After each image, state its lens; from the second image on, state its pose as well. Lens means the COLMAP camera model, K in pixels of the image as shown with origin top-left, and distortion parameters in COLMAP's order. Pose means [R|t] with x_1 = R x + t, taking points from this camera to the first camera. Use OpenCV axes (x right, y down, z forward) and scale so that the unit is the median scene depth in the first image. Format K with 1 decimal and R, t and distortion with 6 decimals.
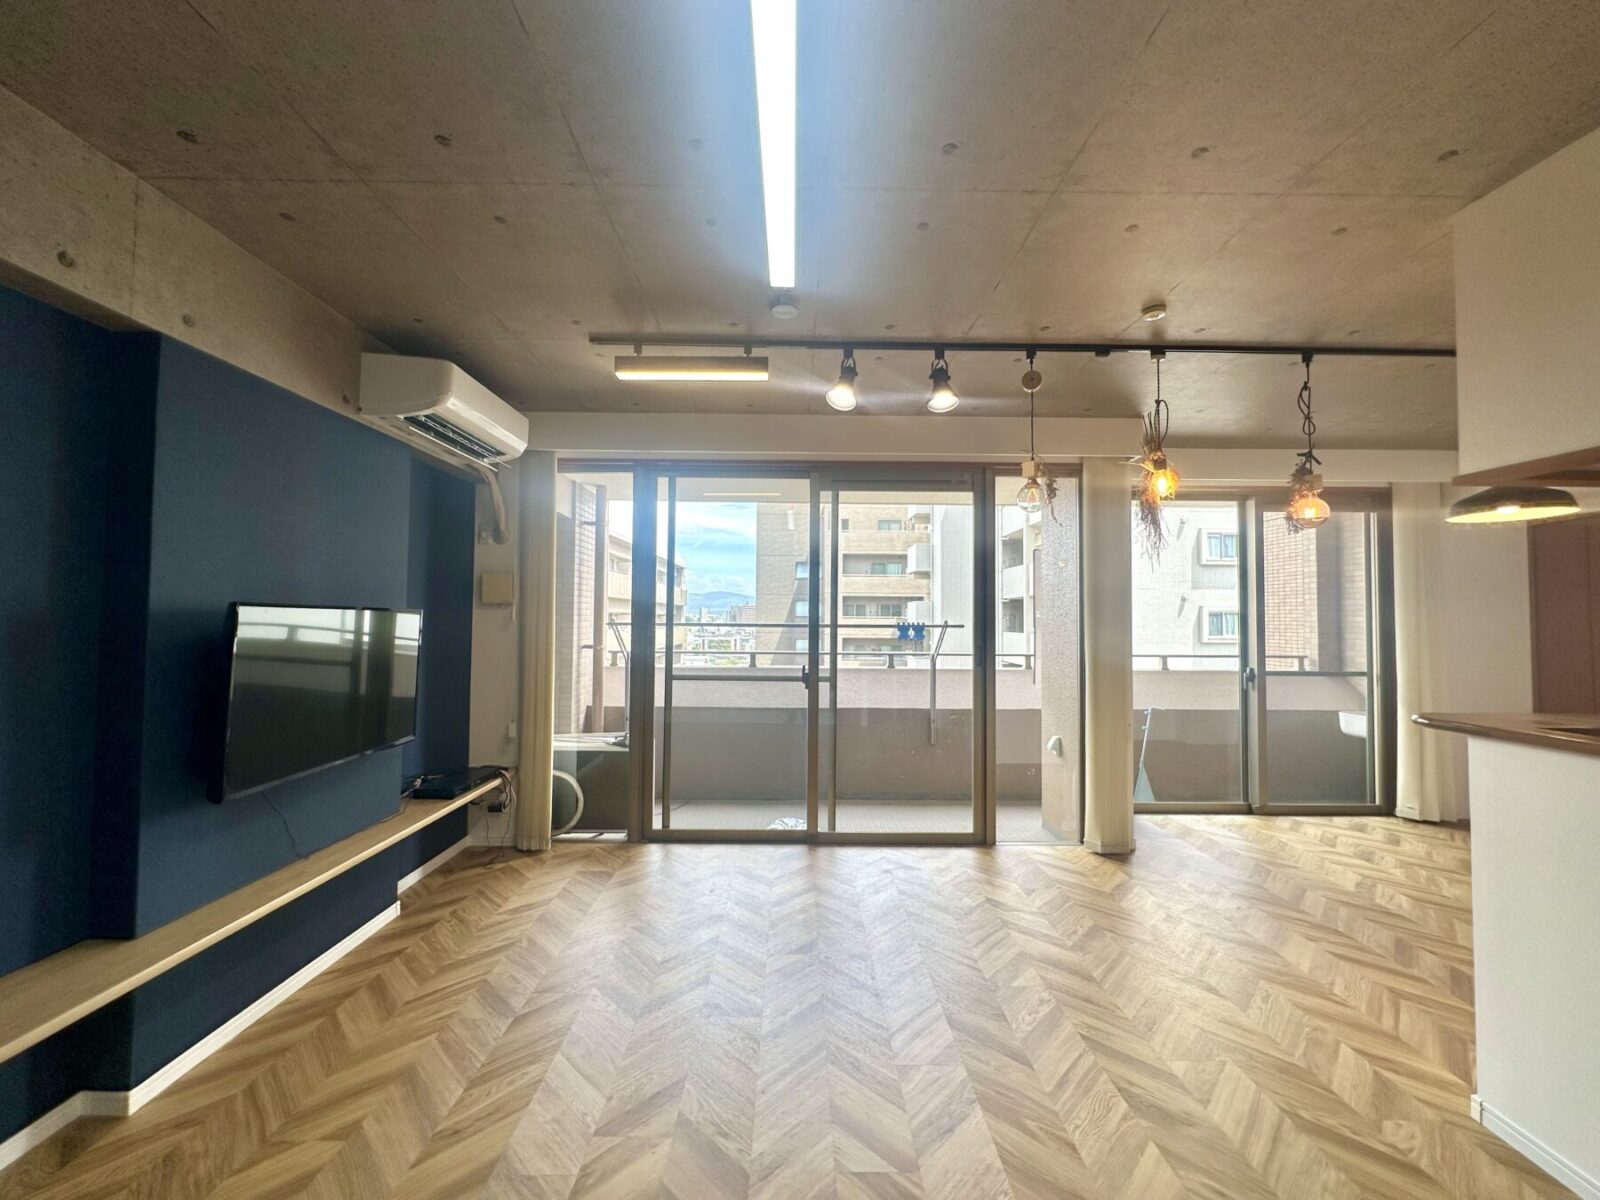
lens RADIAL K [[638.3, 0, 797.9], [0, 638.3, 599.0], [0, 0, 1]] dist [-0.003083, 0.001096]
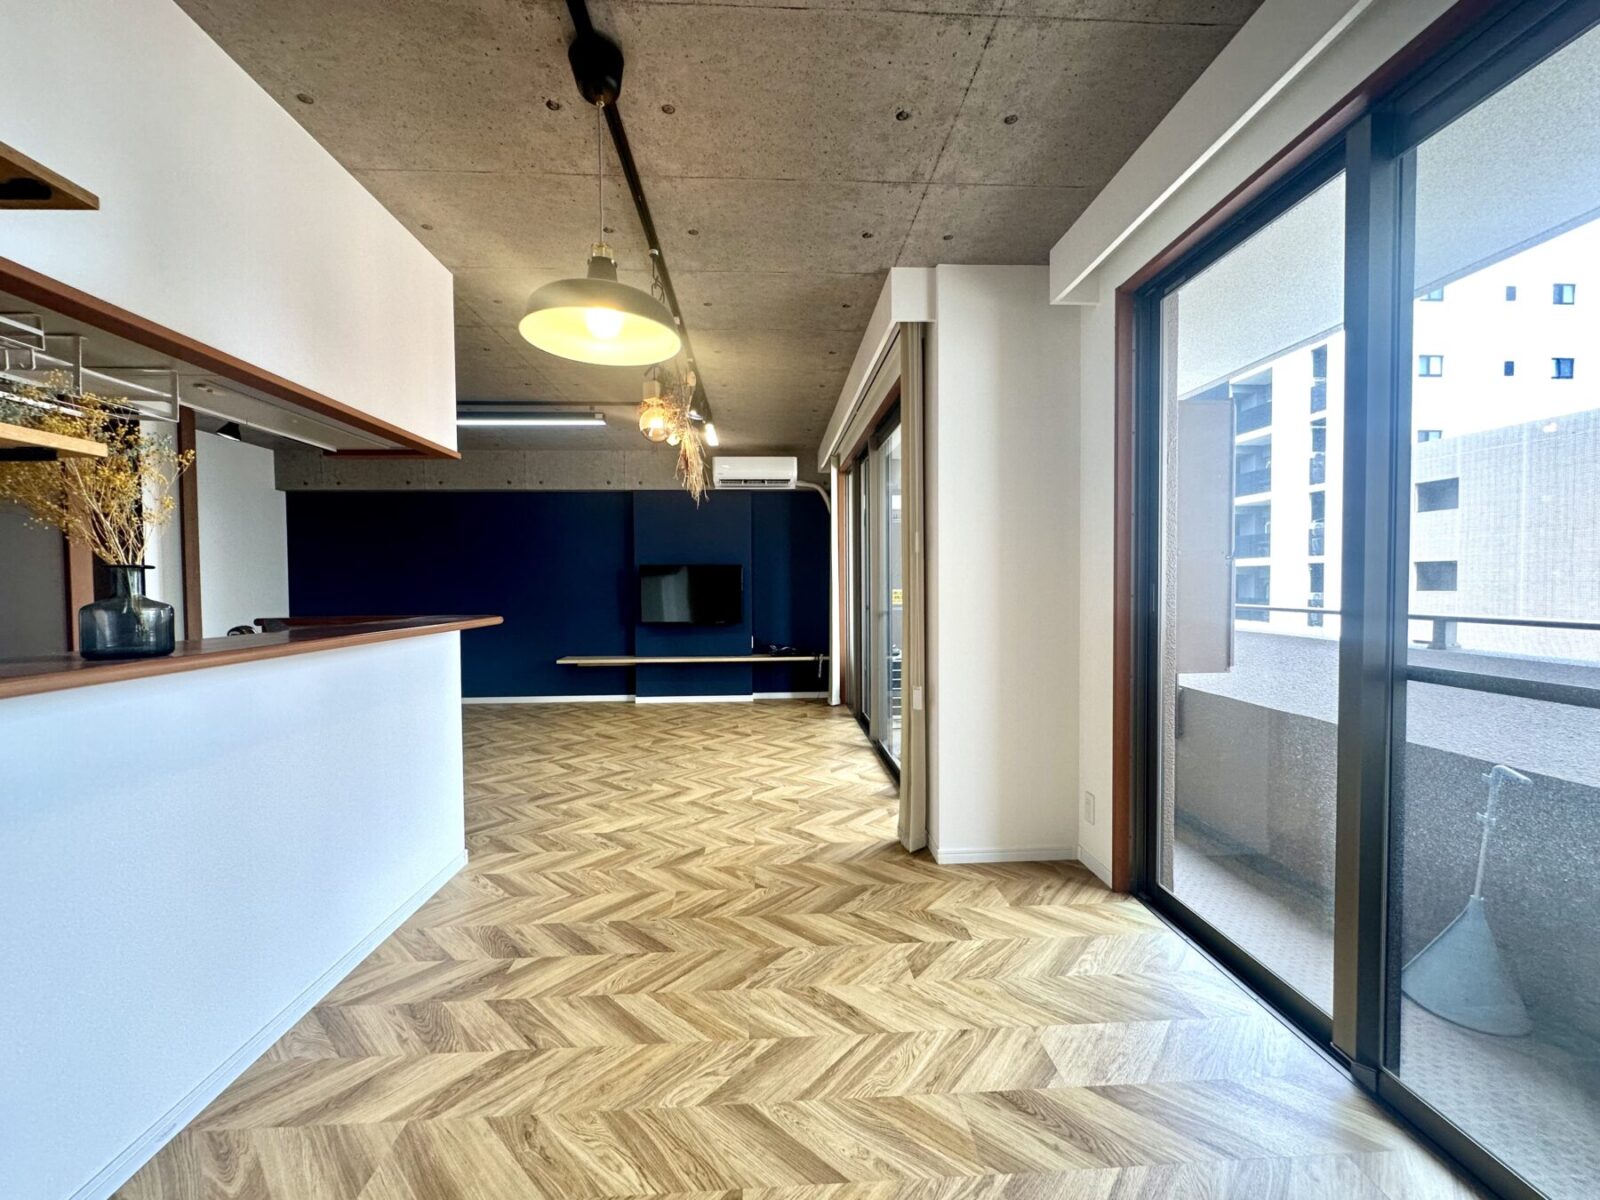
lens RADIAL K [[638.3, 0, 799.3], [0, 638.3, 600.1], [0, 0, 1]] dist [-0.003083, 0.001096]
pose [[0.045469, 0.020221, -0.998761, 1.438857], [0.039675, 0.998970, 0.022031, 0.085461], [0.998178, -0.040628, 0.044620, 0.960086]]
